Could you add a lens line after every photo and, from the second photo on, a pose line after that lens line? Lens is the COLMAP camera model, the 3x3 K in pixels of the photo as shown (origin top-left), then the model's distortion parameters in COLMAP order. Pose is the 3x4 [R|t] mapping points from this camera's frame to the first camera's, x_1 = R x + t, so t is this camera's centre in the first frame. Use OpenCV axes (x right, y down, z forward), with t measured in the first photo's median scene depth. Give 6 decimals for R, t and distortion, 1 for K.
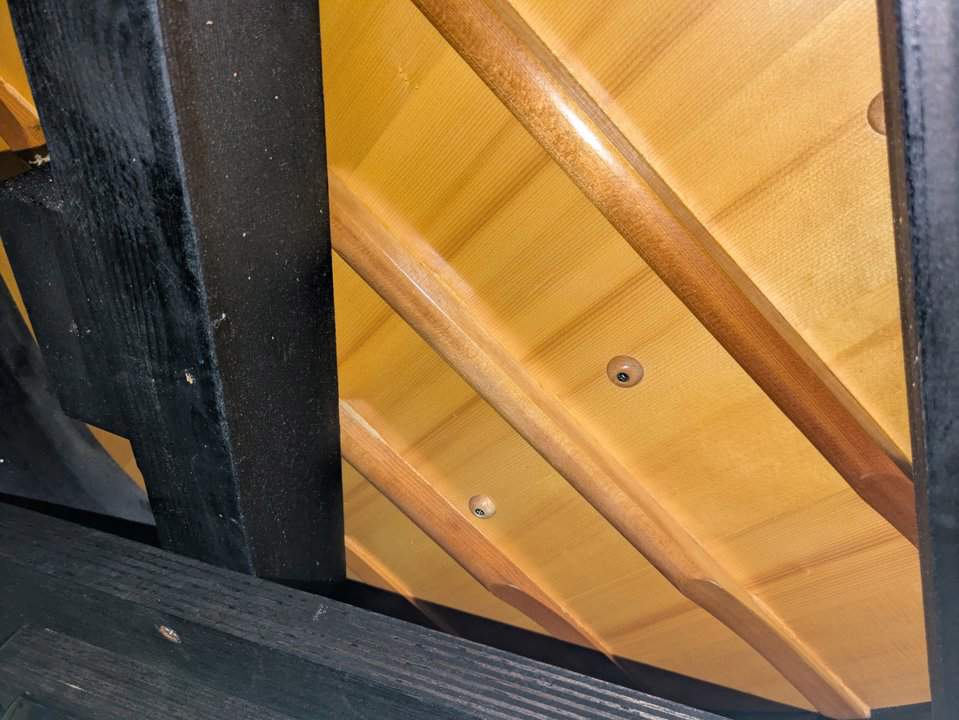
lens RADIAL K [[793.9, 0, 479.5], [0, 793.9, 408.0], [0, 0, 1]] dist [0.047813, -0.075995]
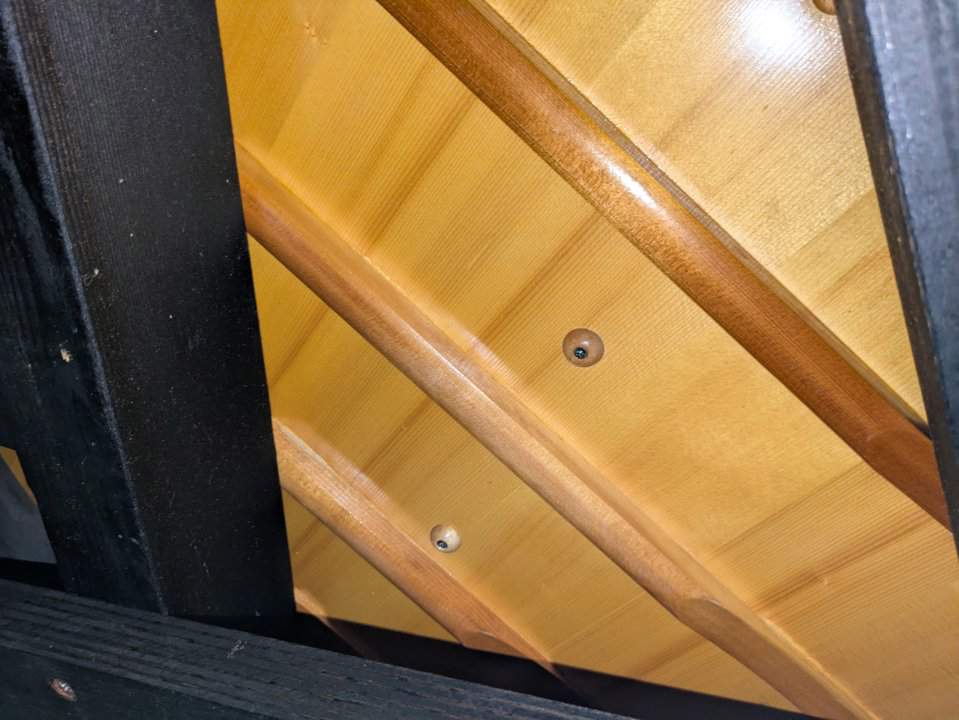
lens RADIAL K [[793.9, 0, 479.5], [0, 793.9, 408.0], [0, 0, 1]] dist [0.047813, -0.075995]
pose [[0.998044, -0.057504, -0.024514, 0.086835], [0.052794, 0.985374, -0.162019, 0.155365], [0.033472, 0.160408, 0.986483, 0.143152]]
